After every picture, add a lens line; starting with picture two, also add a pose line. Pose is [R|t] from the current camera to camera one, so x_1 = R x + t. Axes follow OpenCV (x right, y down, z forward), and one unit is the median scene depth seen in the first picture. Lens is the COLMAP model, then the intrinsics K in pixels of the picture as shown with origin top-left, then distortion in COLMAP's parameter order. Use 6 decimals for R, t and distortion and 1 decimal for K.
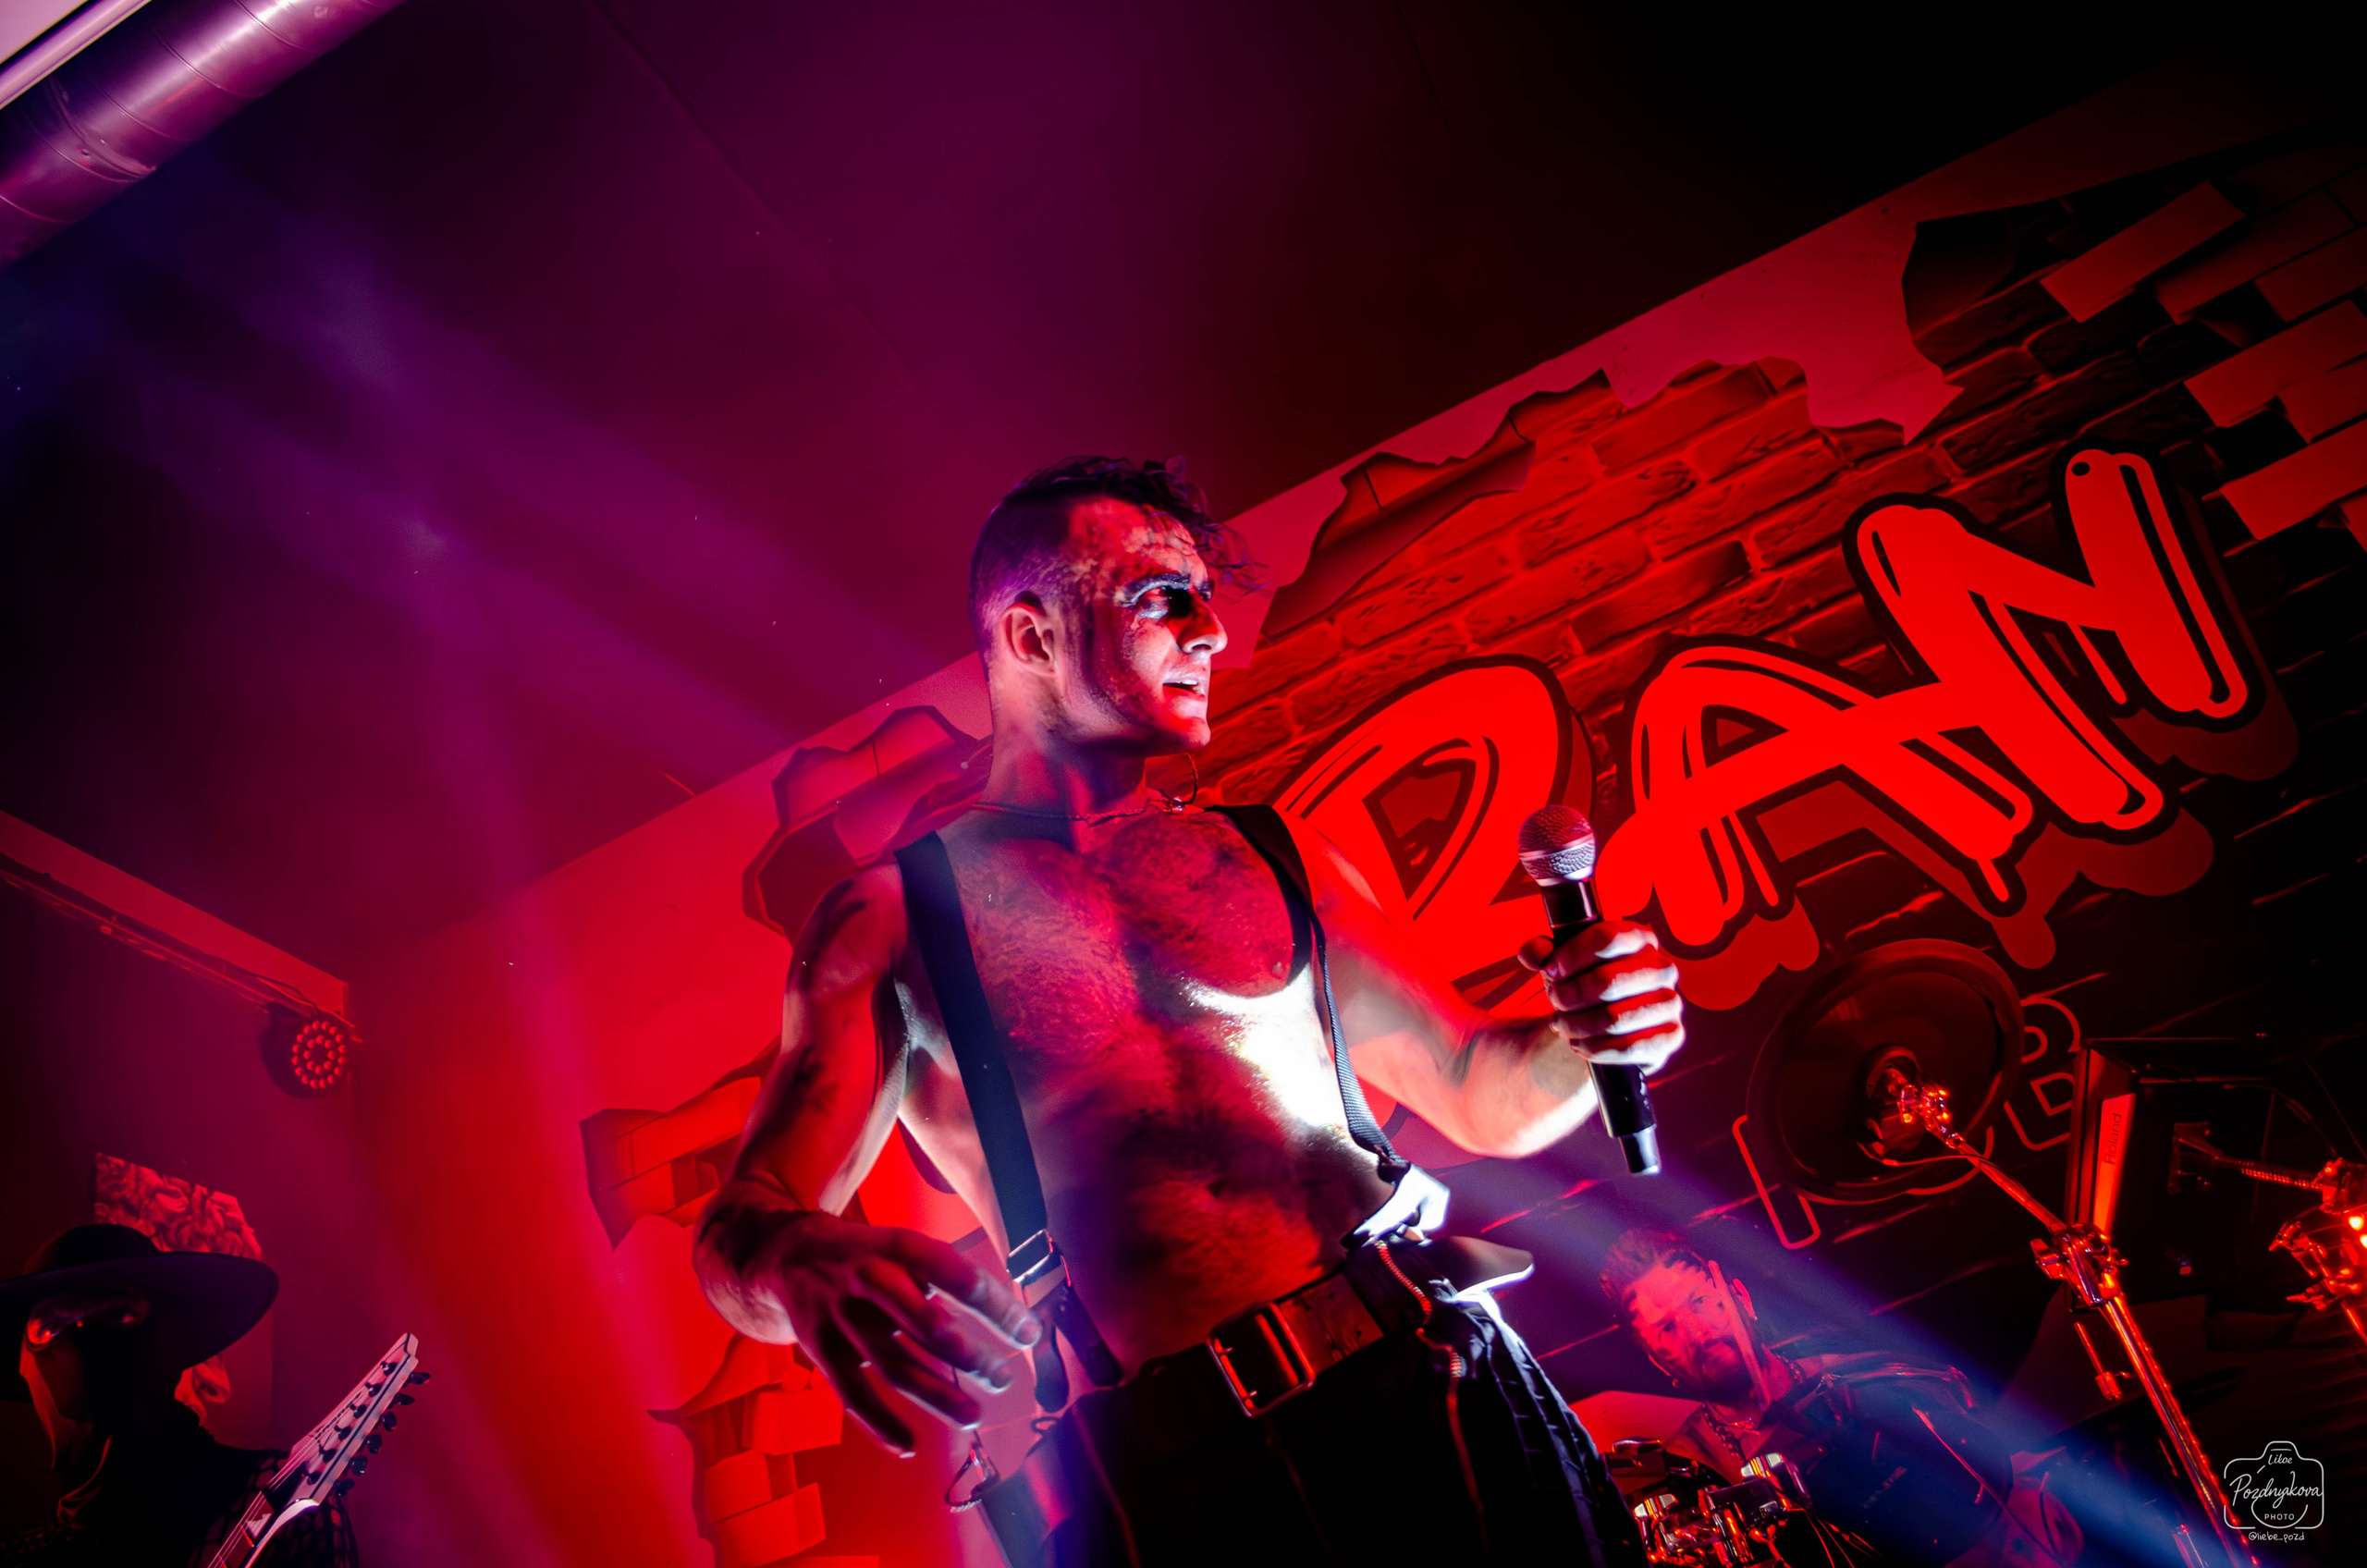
lens RADIAL K [[1860.5, 0, 1205.9], [0, 1860.5, 795.1], [0, 0, 1]] dist [-0.080662, 0.011213]
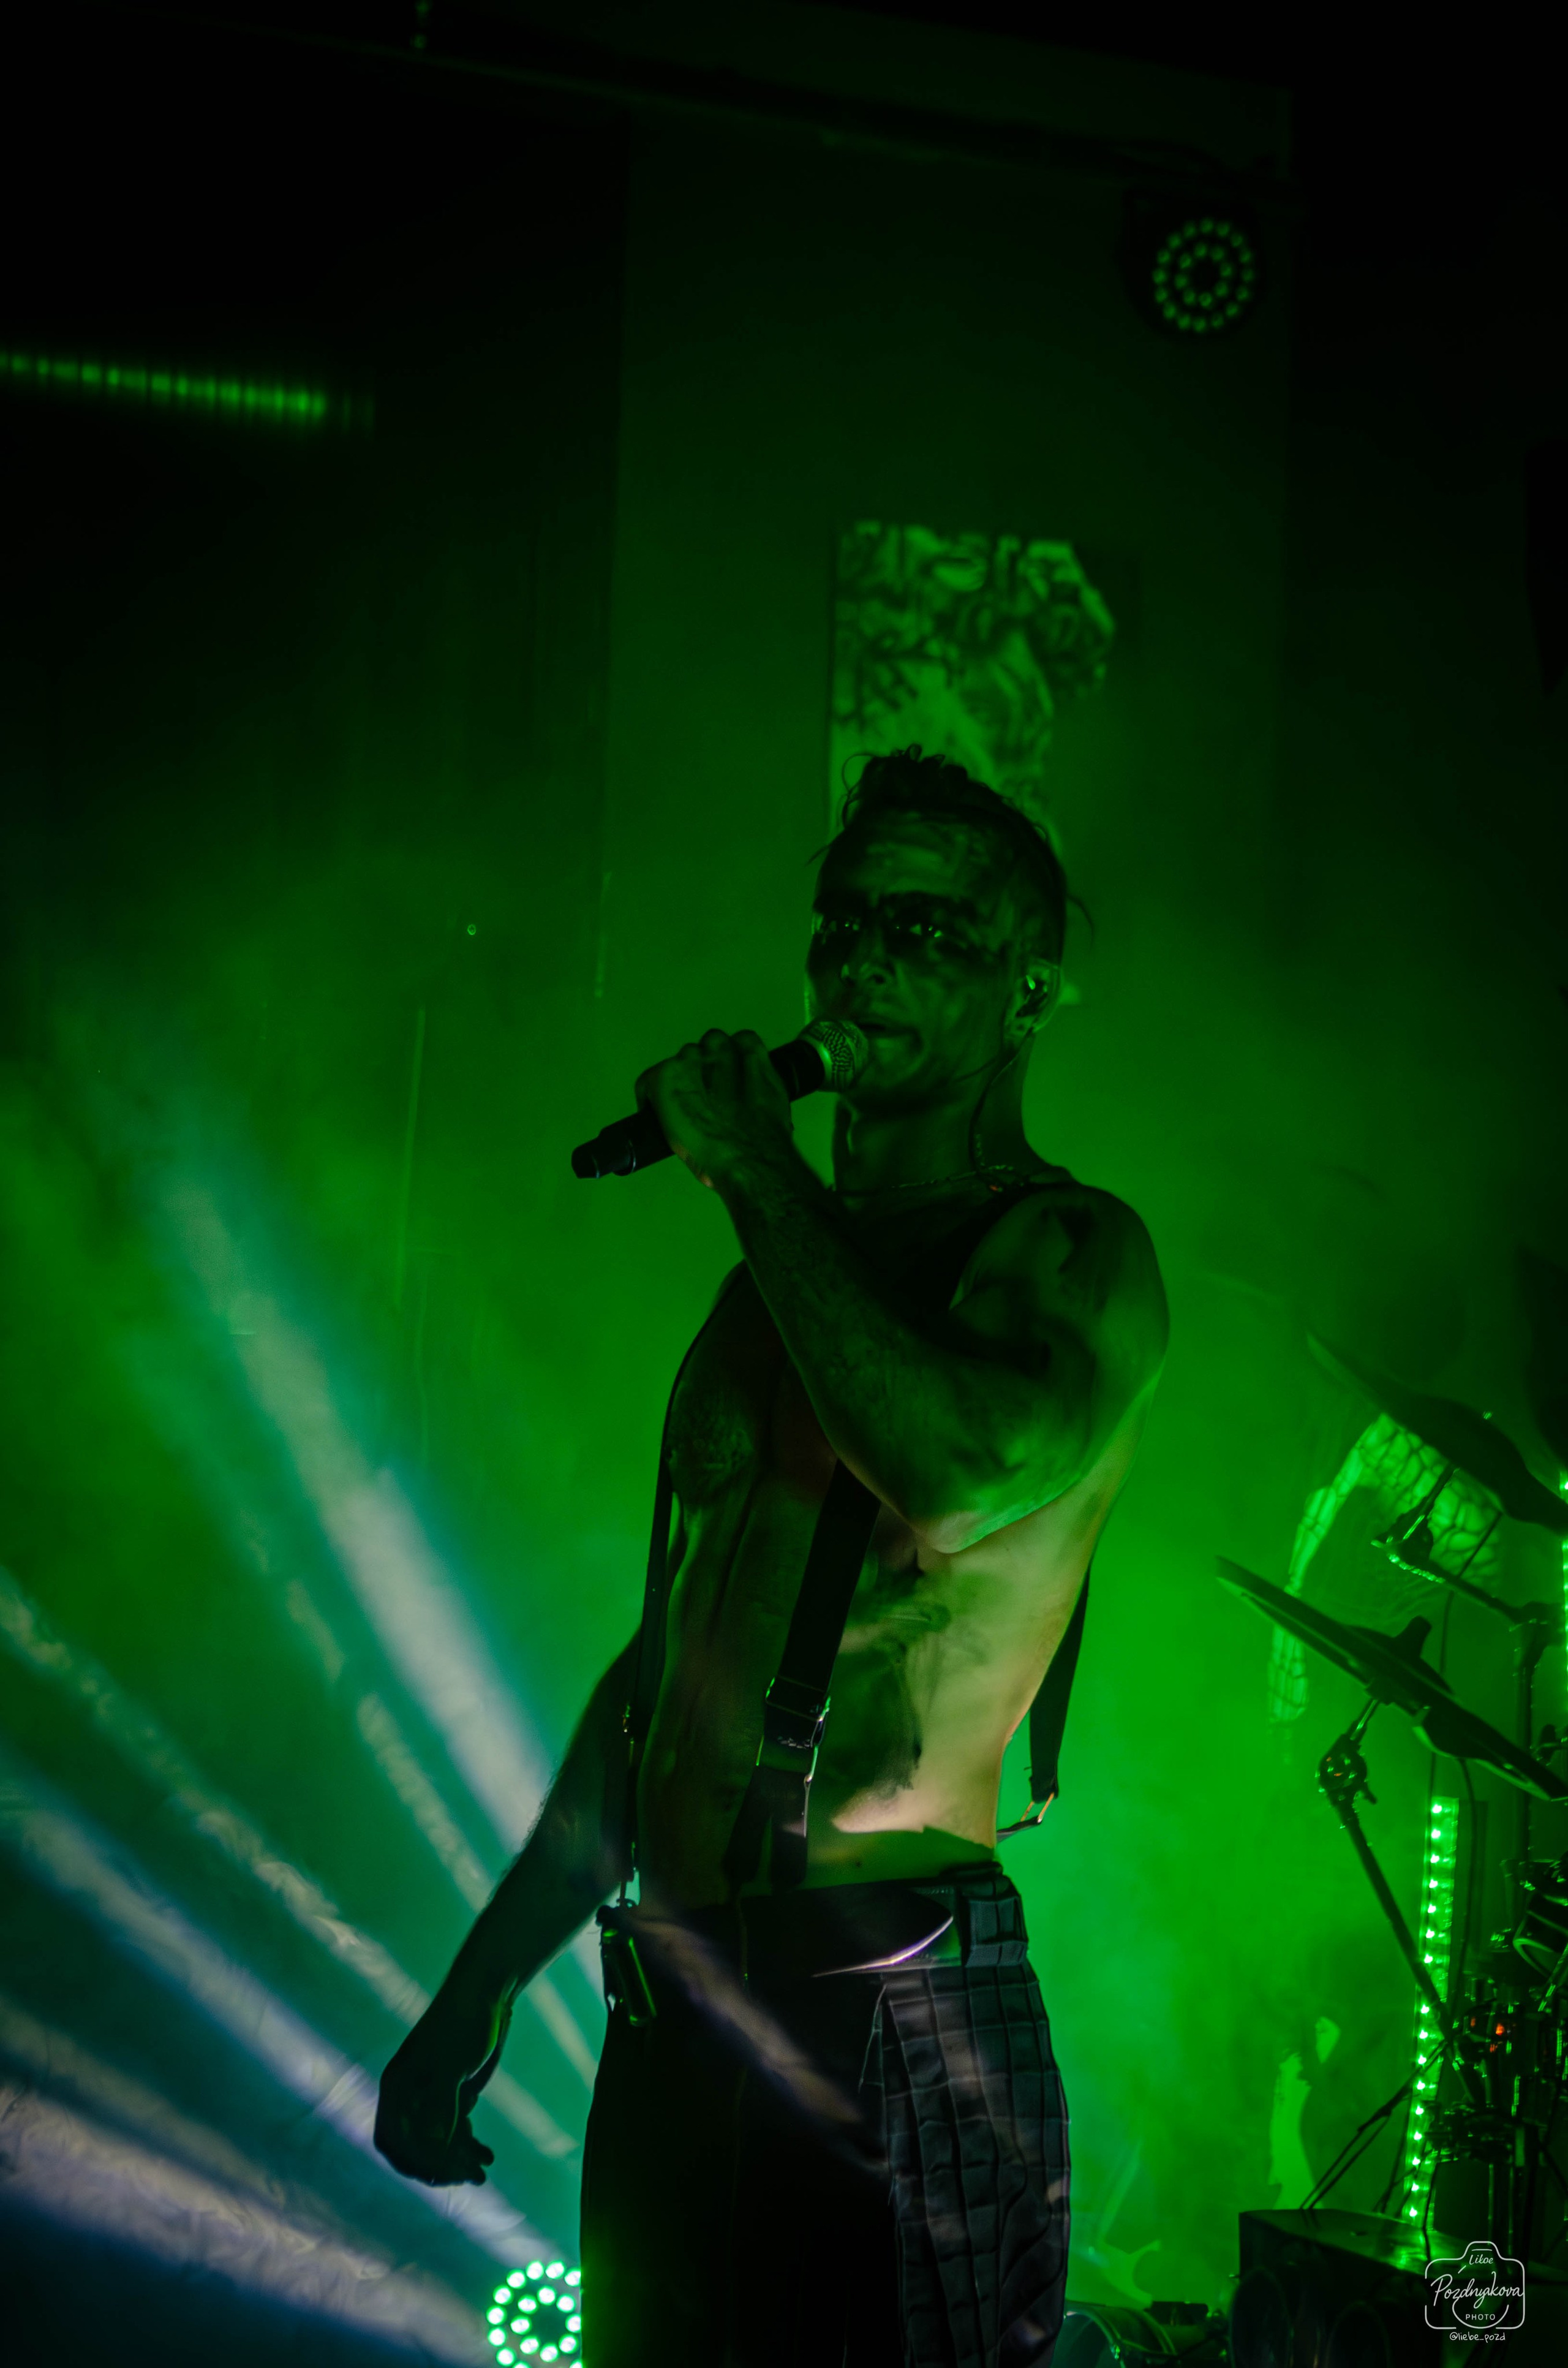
lens RADIAL K [[4324.4, 0, 783.3], [0, 4324.4, 1167.4], [0, 0, 1]] dist [0.013553, 0.000000]
pose [[0.672262, 0.210934, -0.709627, 0.574538], [0.237738, 0.846268, 0.476771, -0.374331], [0.701102, -0.489220, 0.518767, 0.022226]]
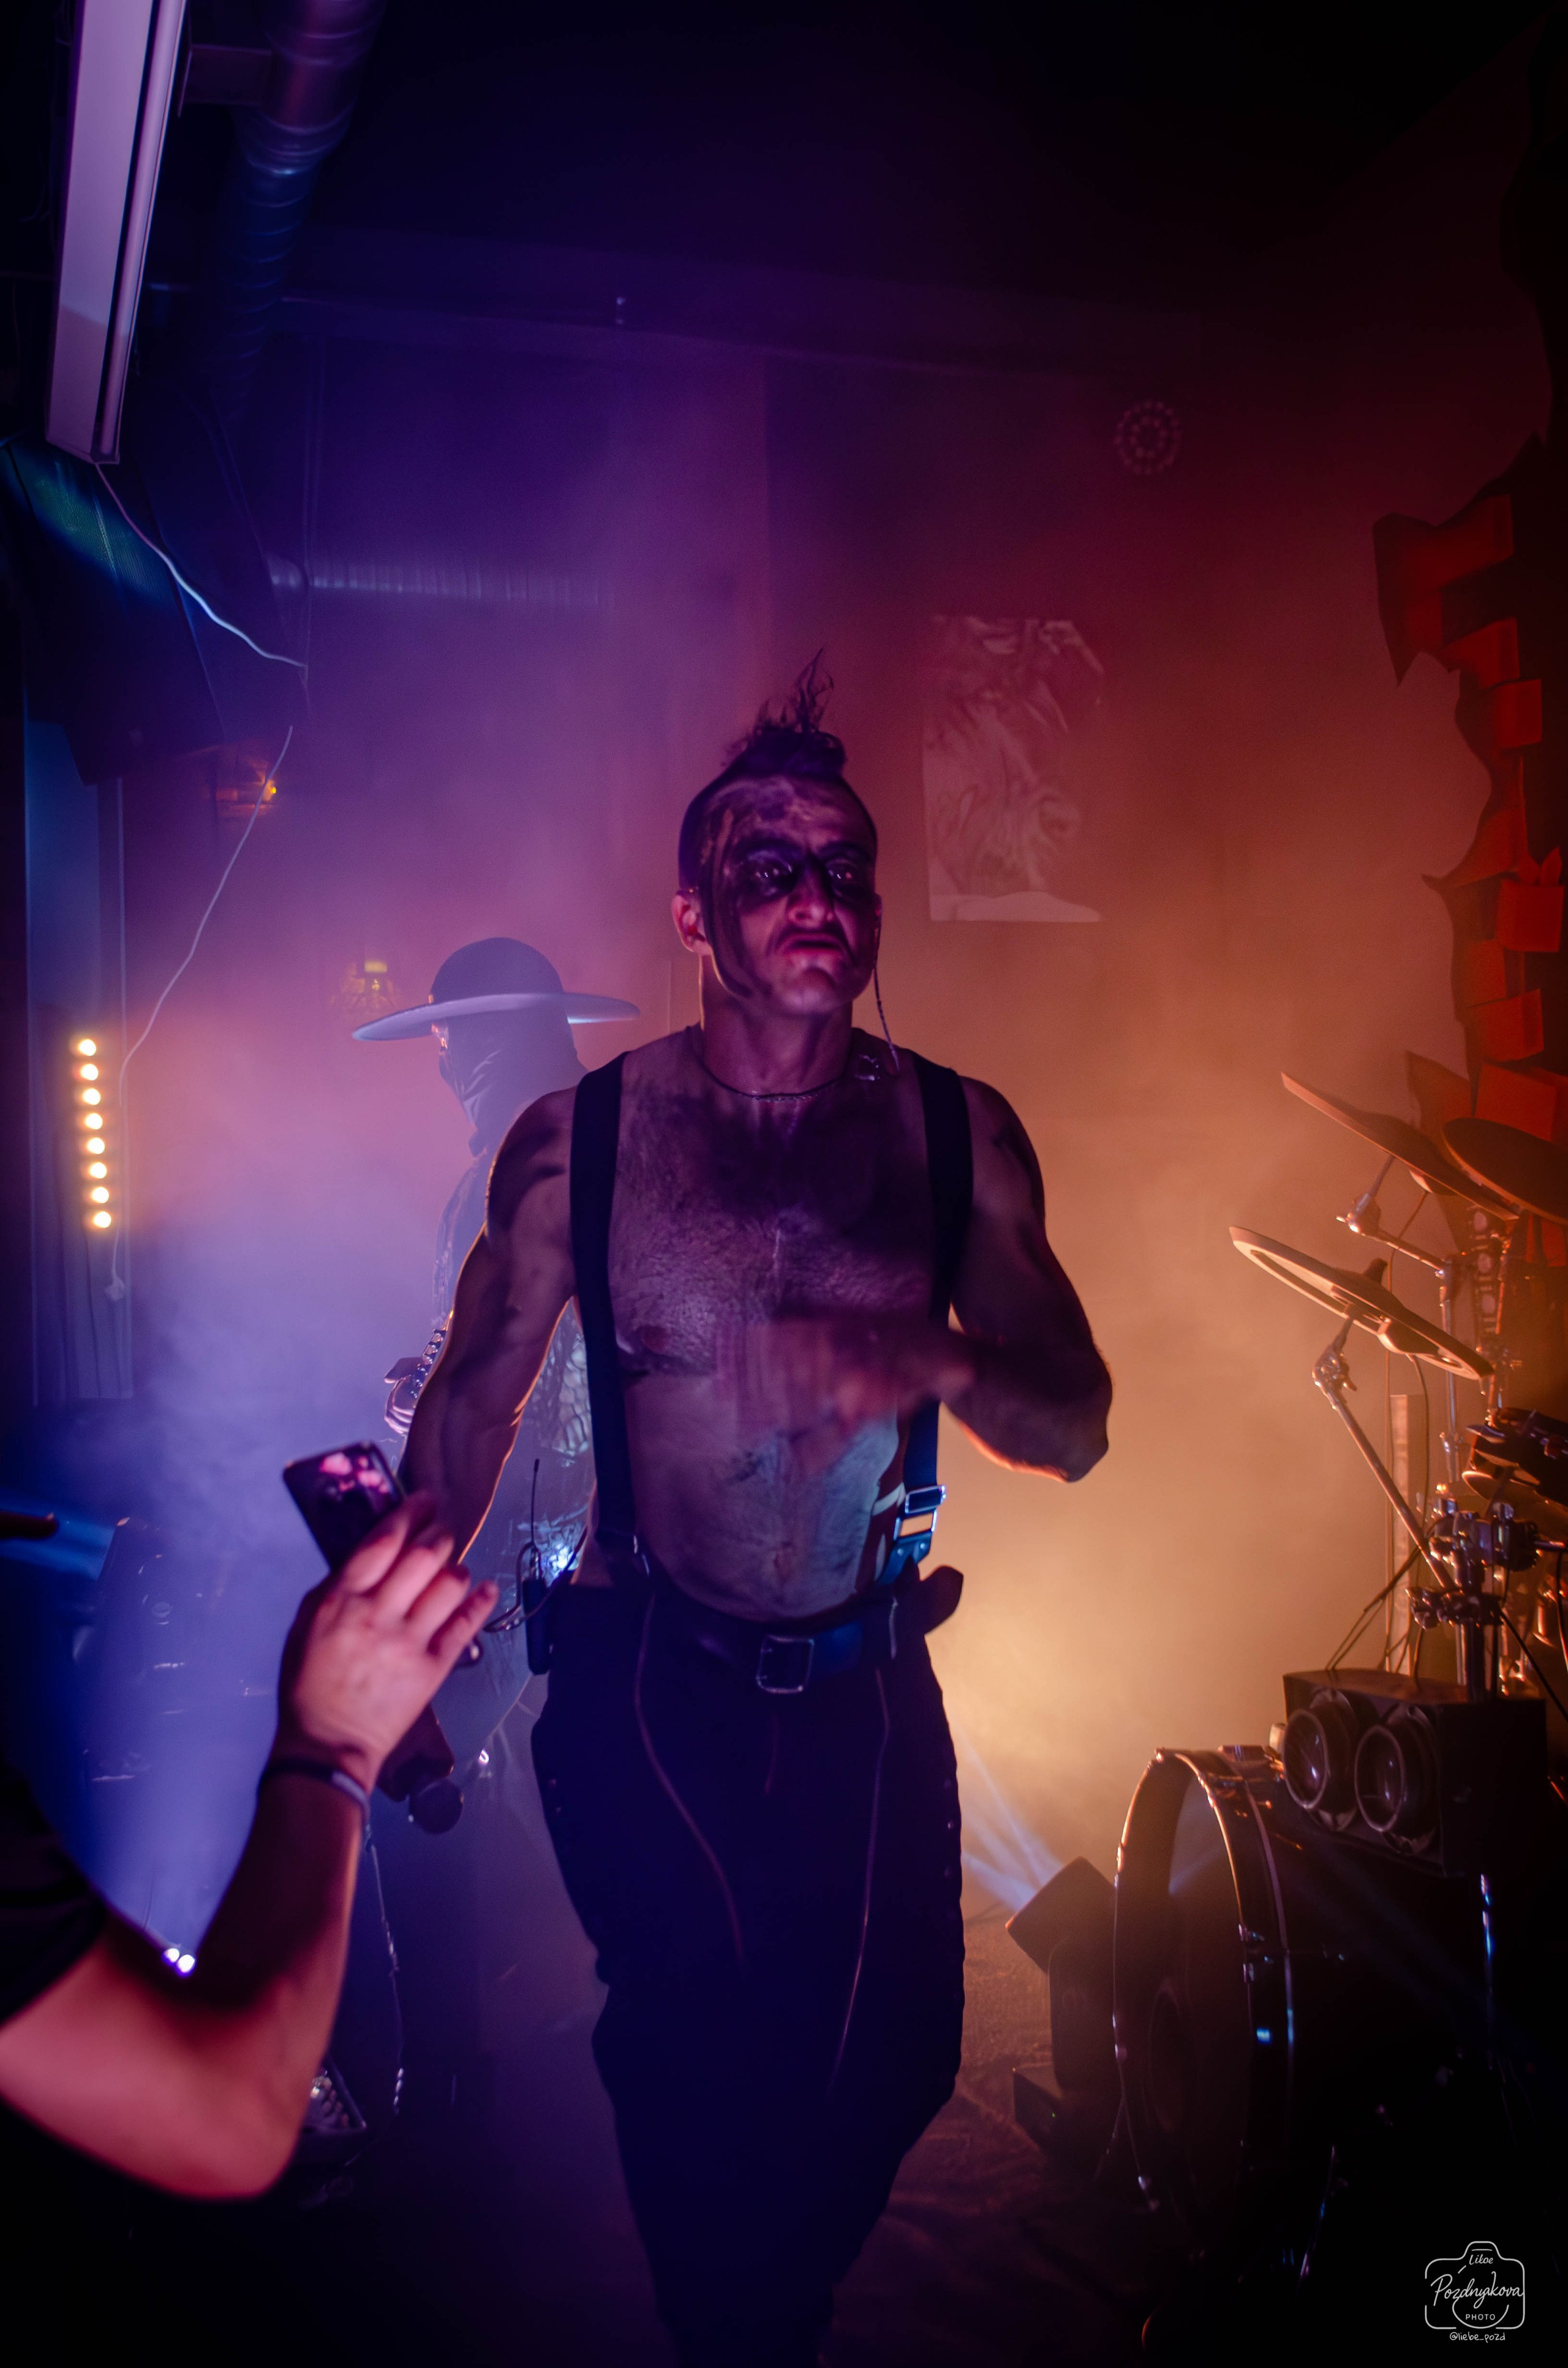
lens RADIAL K [[2665.8, 0, 768.9], [0, 2665.8, 1162.5], [0, 0, 1]] dist [-0.042730, 0.000000]
pose [[0.645609, 0.173829, -0.743621, 0.509703], [0.324939, 0.818674, 0.473484, -0.290368], [0.691089, -0.547317, 0.472059, 0.054192]]
